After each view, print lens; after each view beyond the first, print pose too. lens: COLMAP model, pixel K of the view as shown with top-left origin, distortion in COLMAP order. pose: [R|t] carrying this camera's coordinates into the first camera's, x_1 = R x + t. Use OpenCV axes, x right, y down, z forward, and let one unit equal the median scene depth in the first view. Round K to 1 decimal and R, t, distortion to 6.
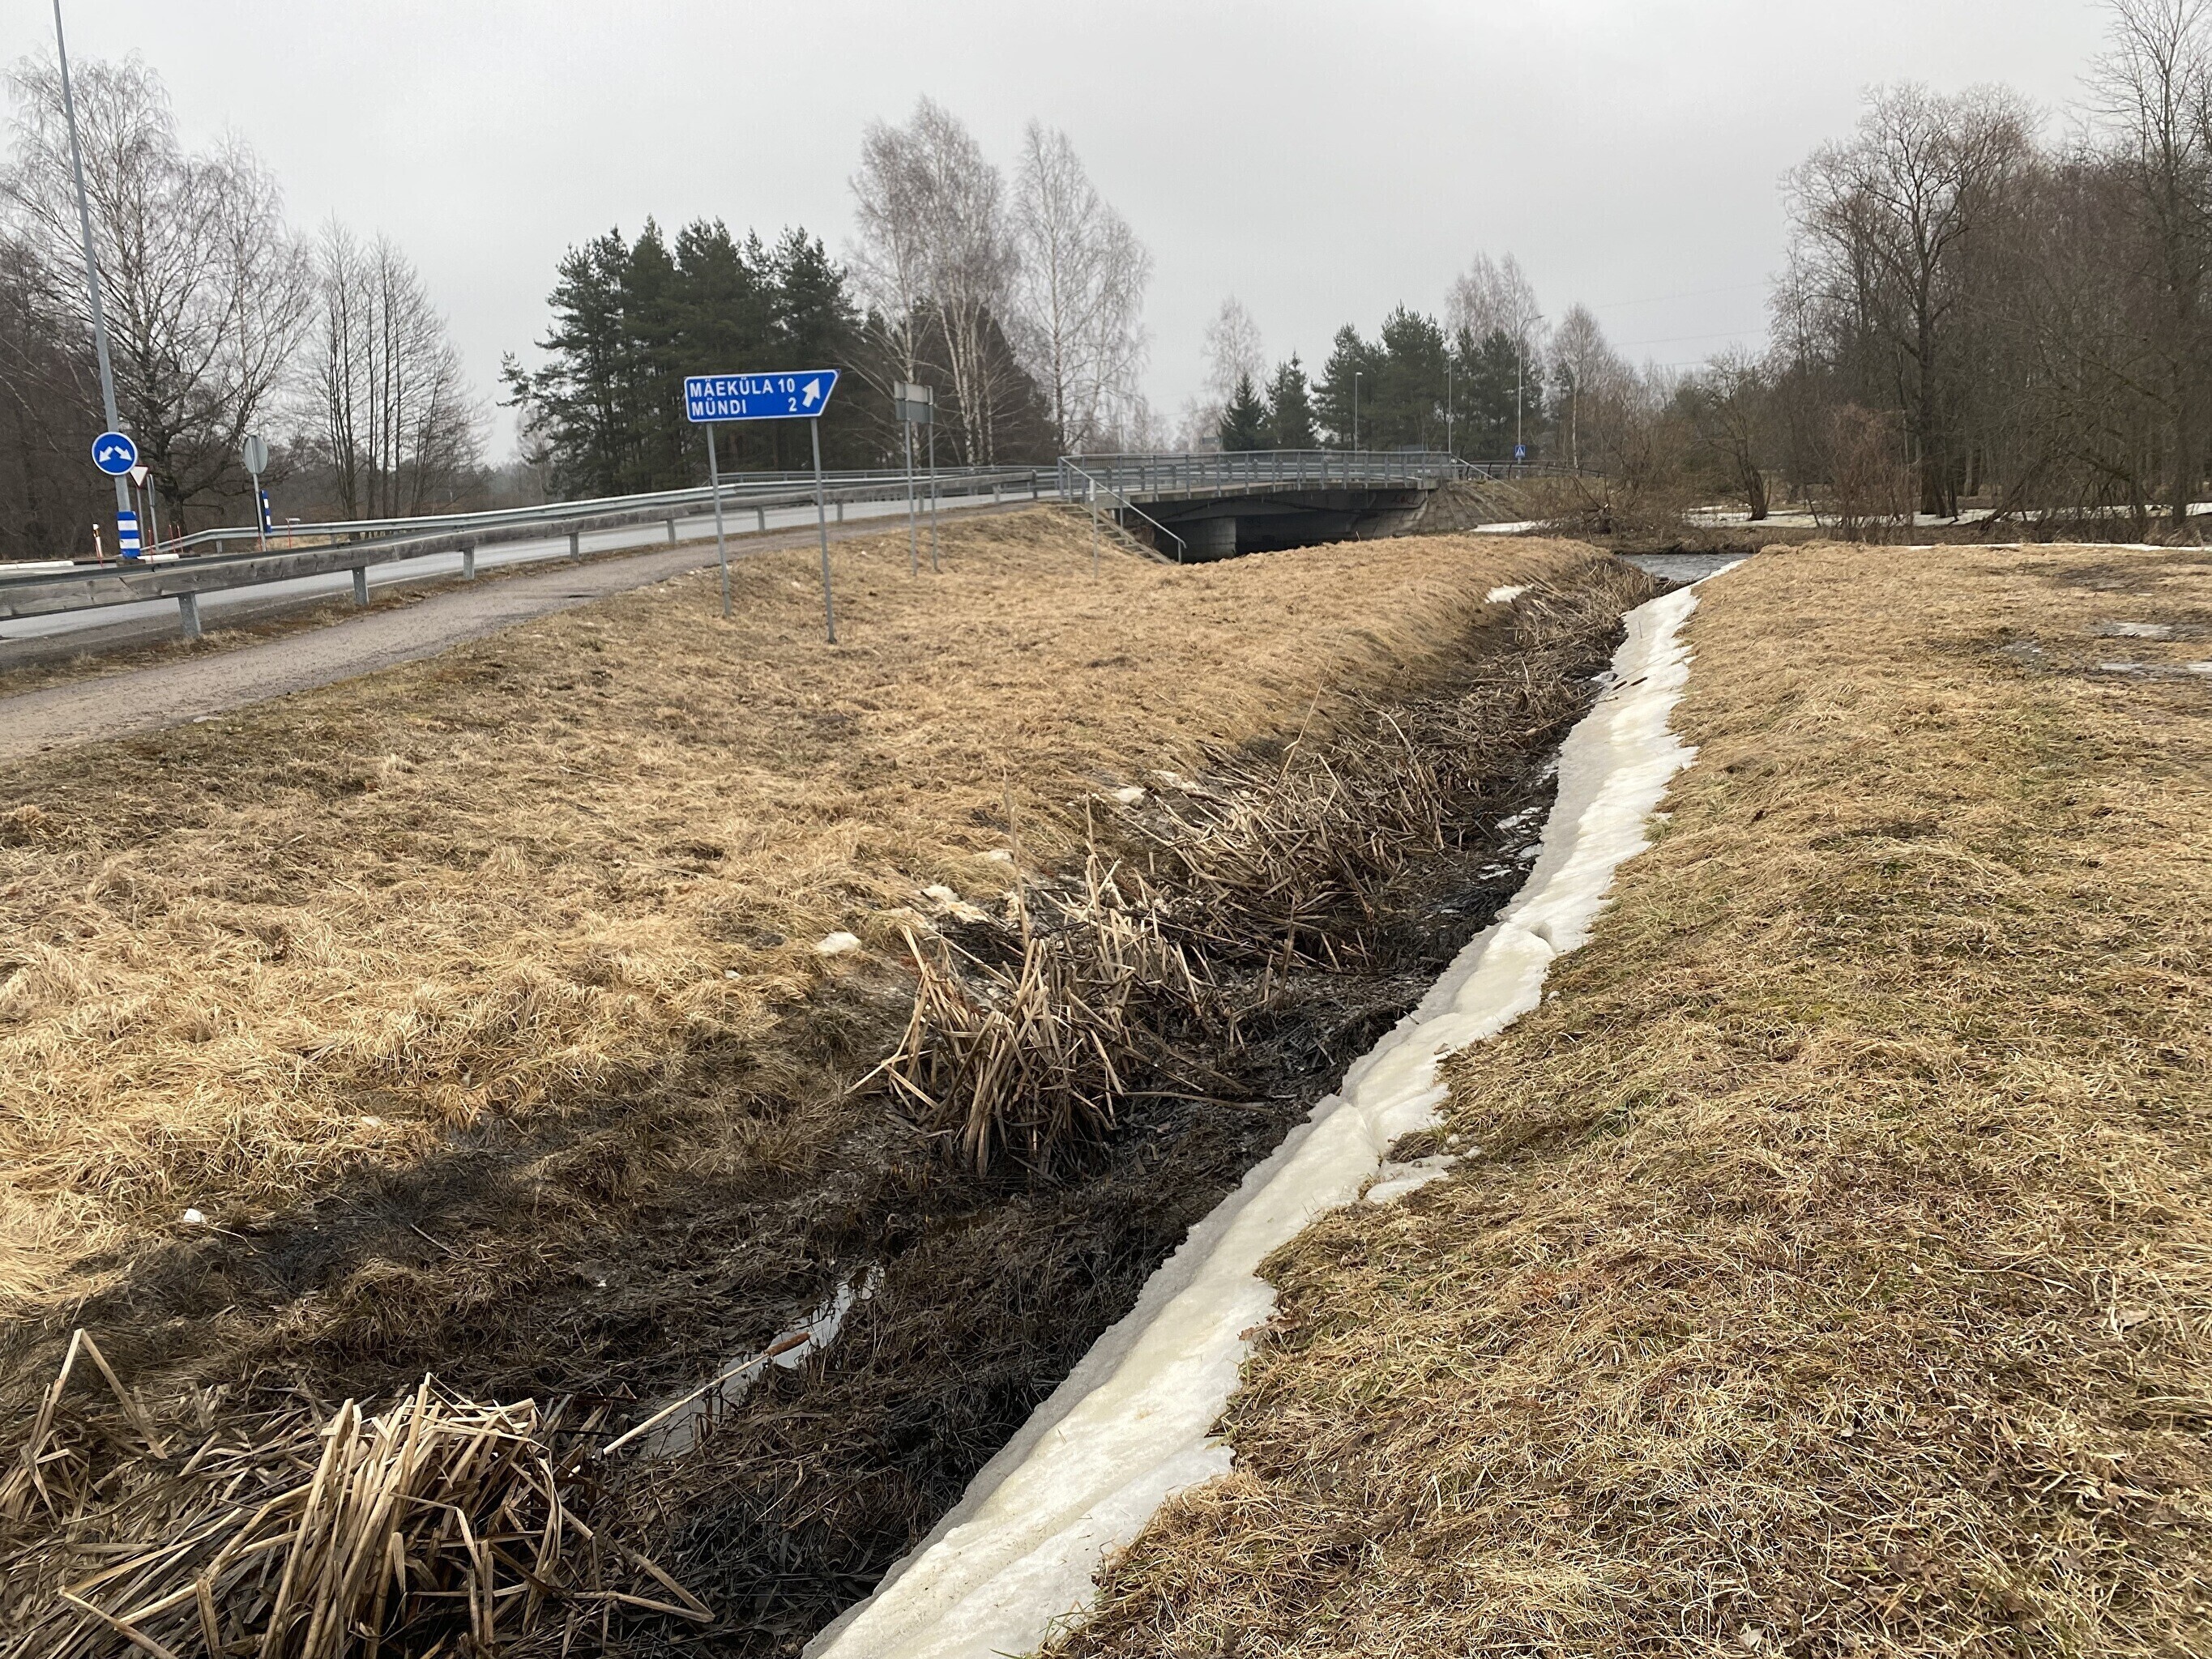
lens RADIAL K [[1705.0, 0, 1113.9], [0, 1705.0, 819.8], [0, 0, 1]] dist [-0.008157, 0.015528]
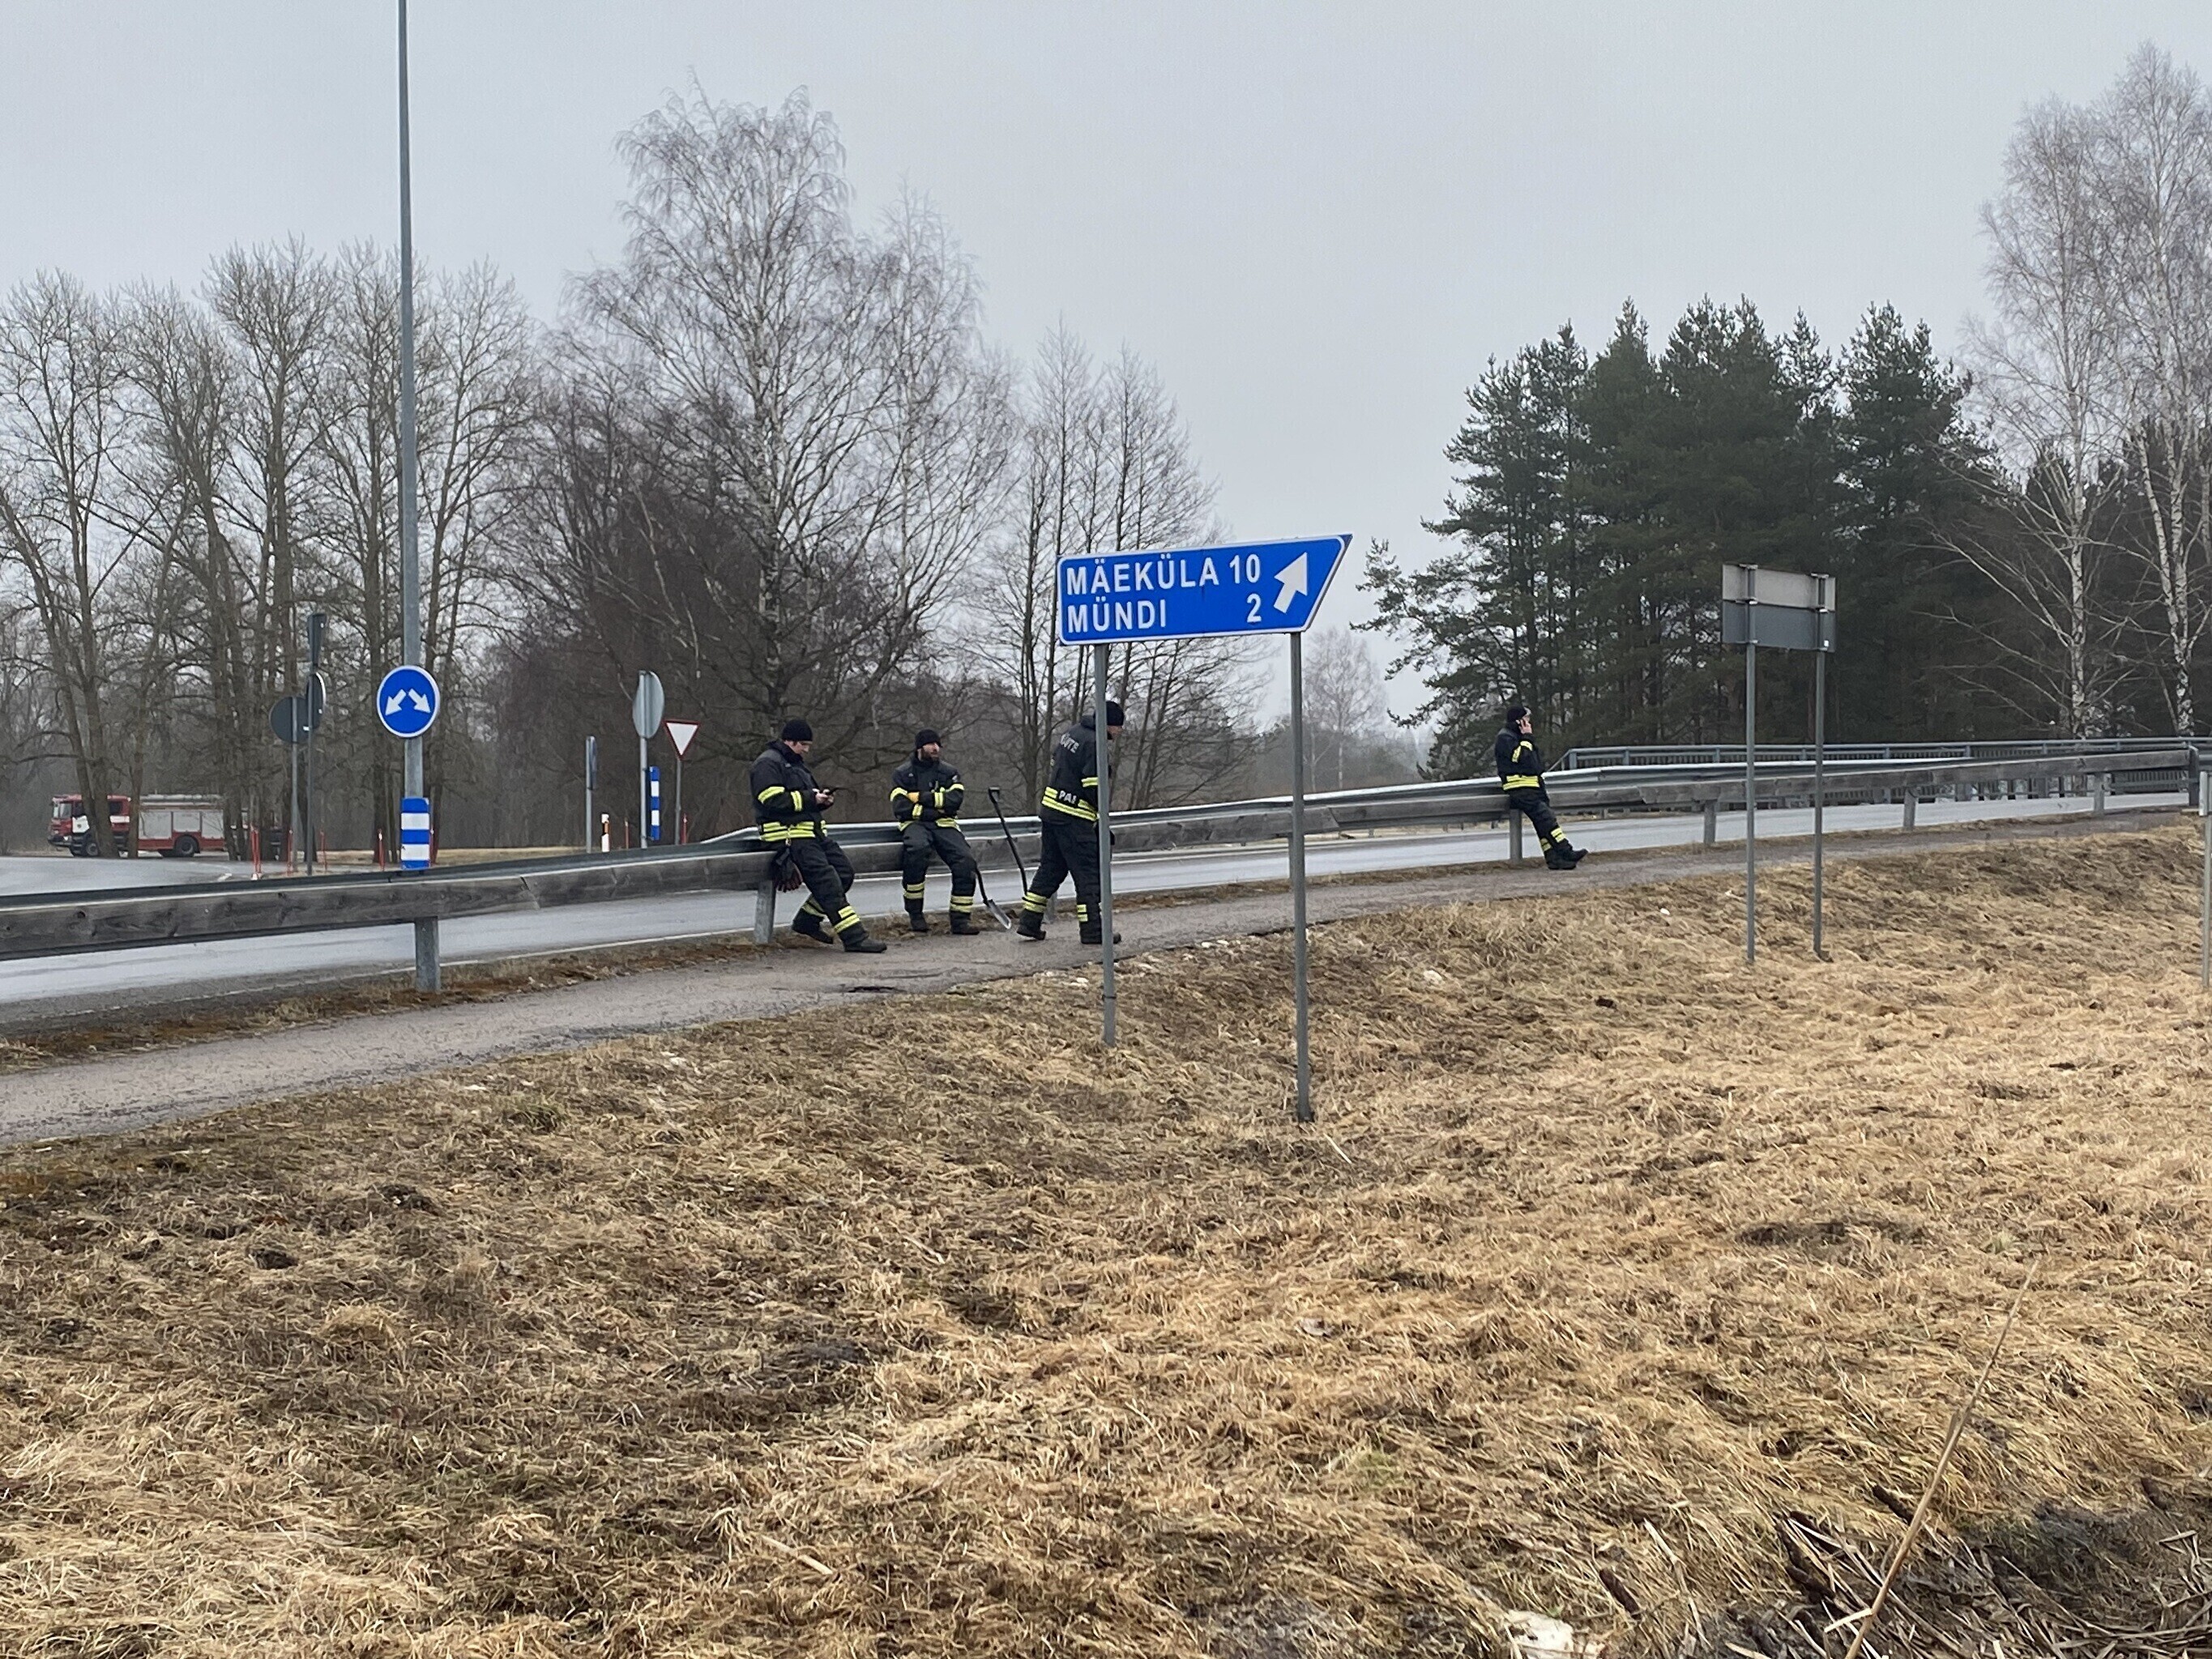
lens RADIAL K [[3048.5, 0, 1104.0], [0, 3048.5, 833.1], [0, 0, 1]] dist [0.141023, 0.000000]
pose [[0.897904, 0.026091, -0.439417, 0.028554], [-0.101079, 0.983788, -0.148132, -0.010683], [0.428429, 0.177425, 0.885985, 0.048936]]
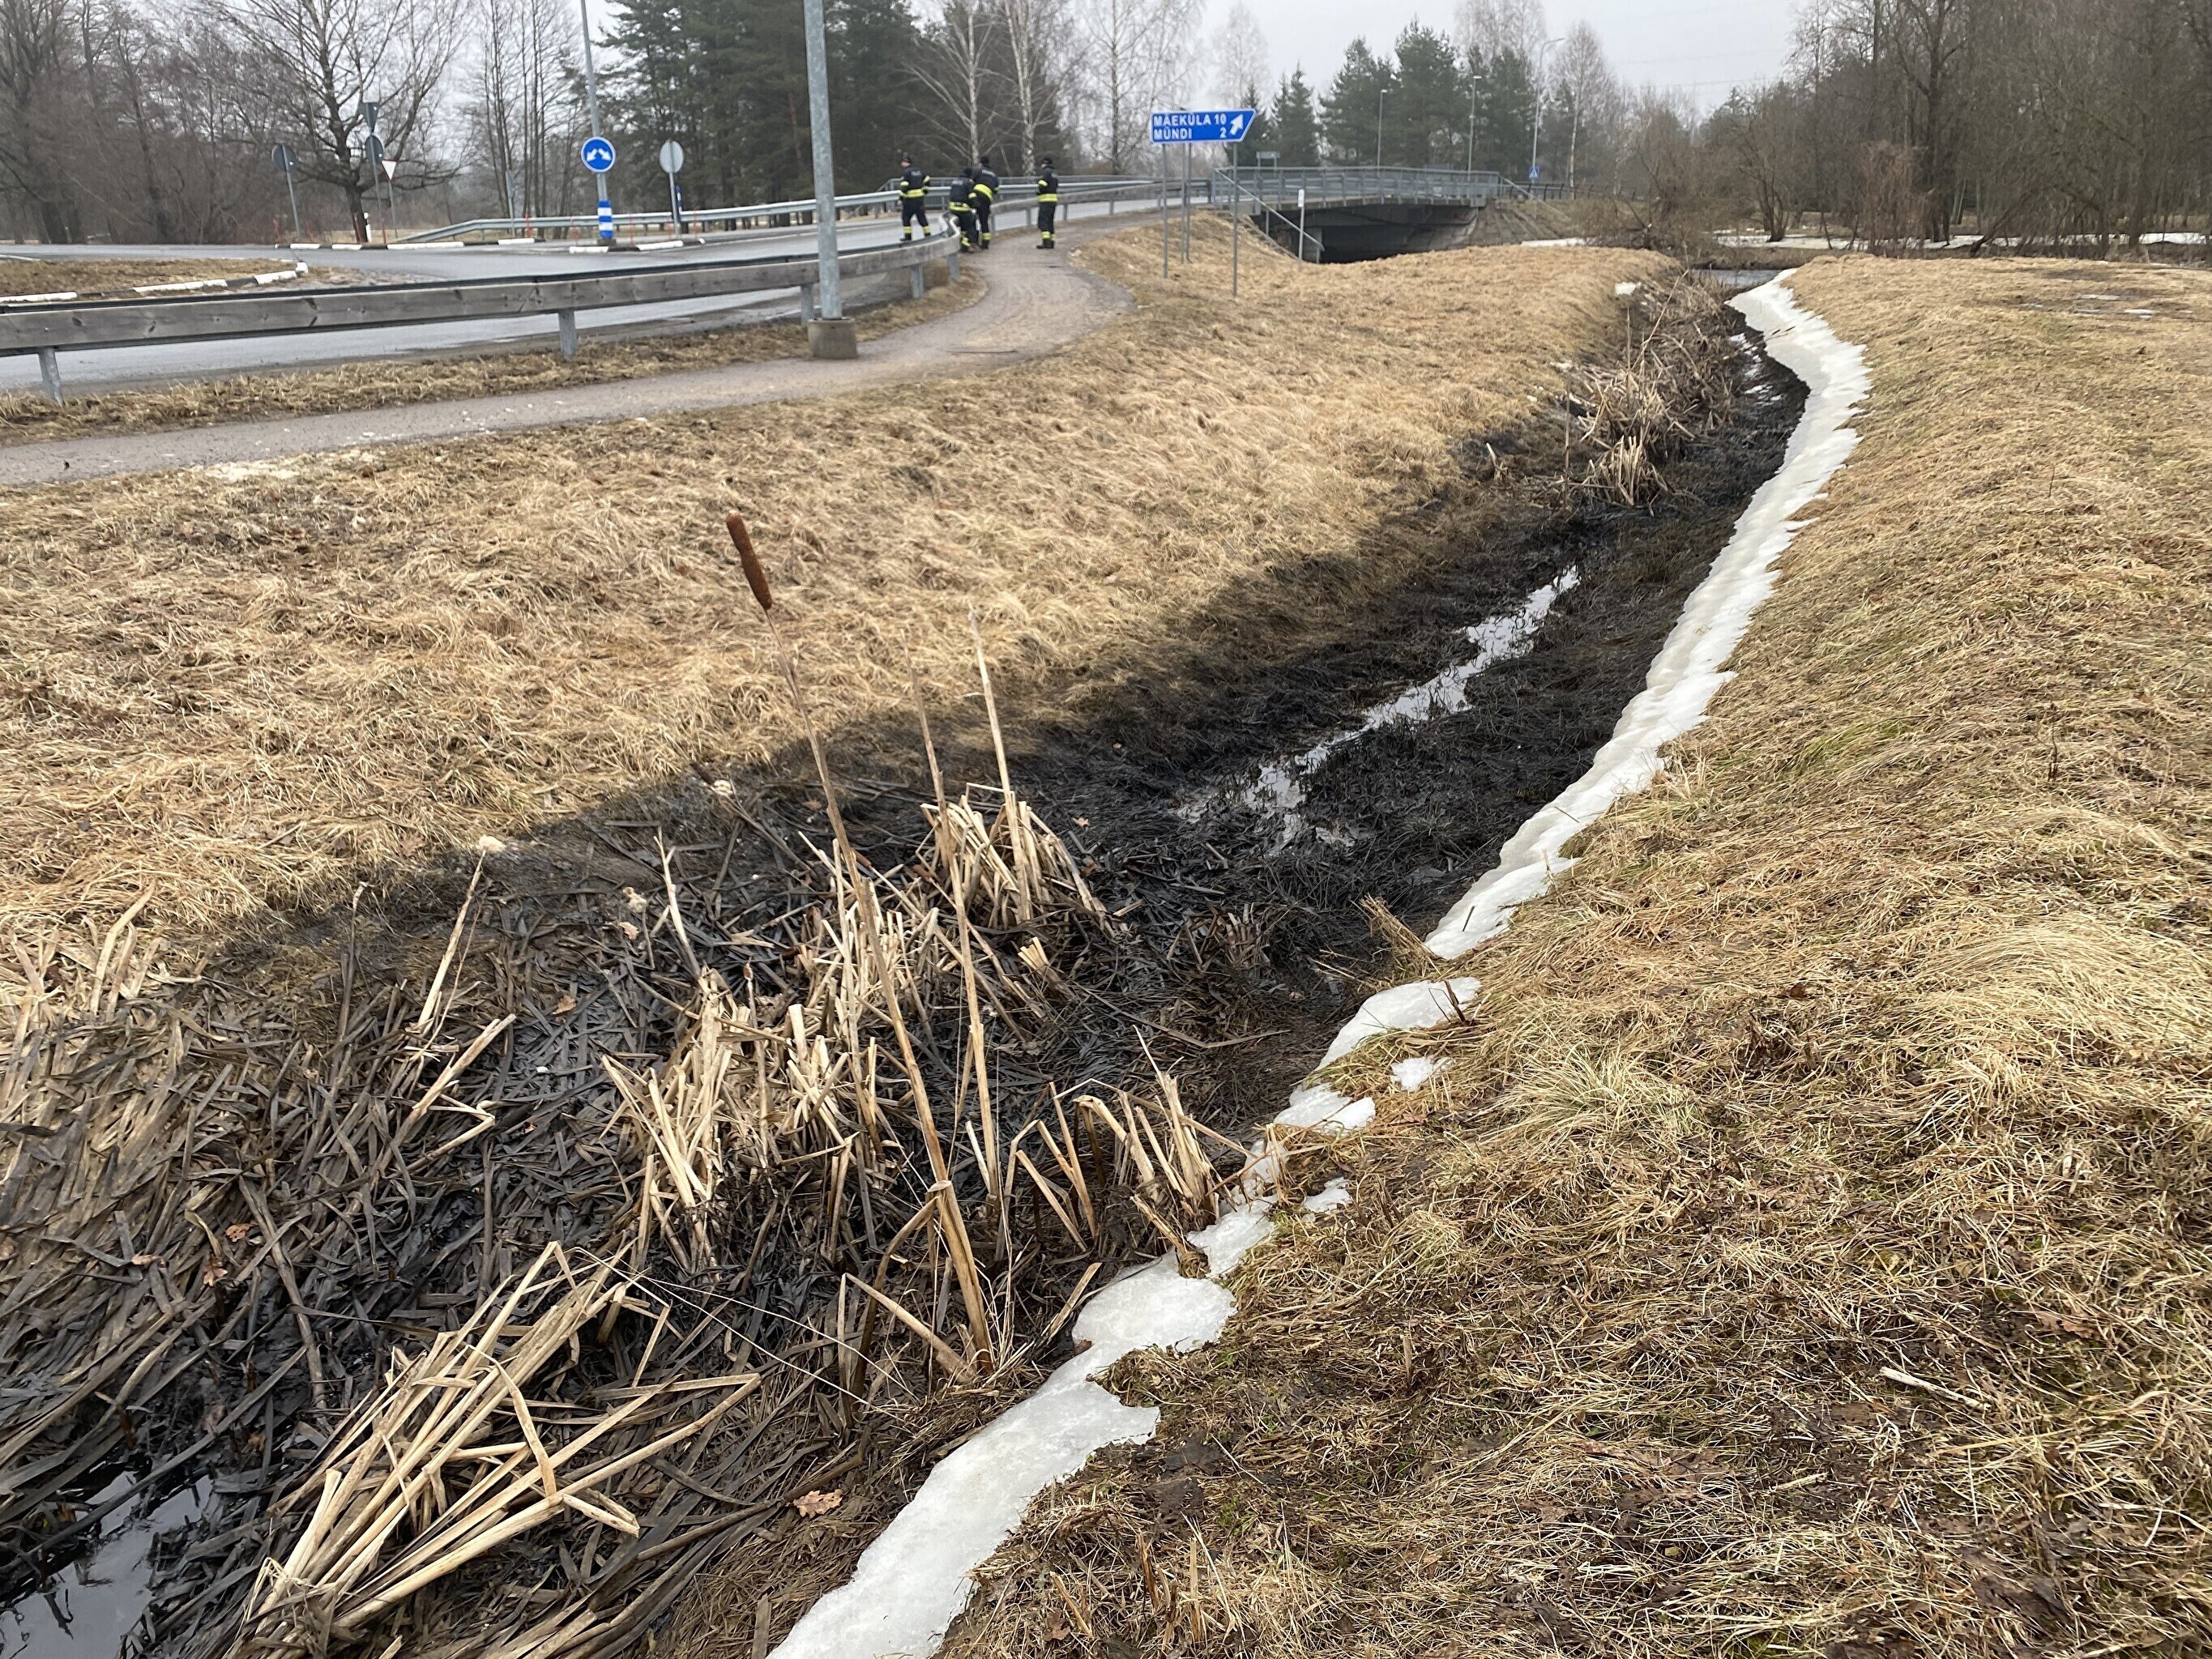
lens RADIAL K [[1705.0, 0, 1107.1], [0, 1705.0, 836.0], [0, 0, 1]] dist [-0.008157, 0.015528]
pose [[0.999291, 0.007714, 0.036842, -0.069316], [-0.013610, 0.986603, 0.162573, 0.024382], [-0.035094, -0.162959, 0.986009, -0.113257]]
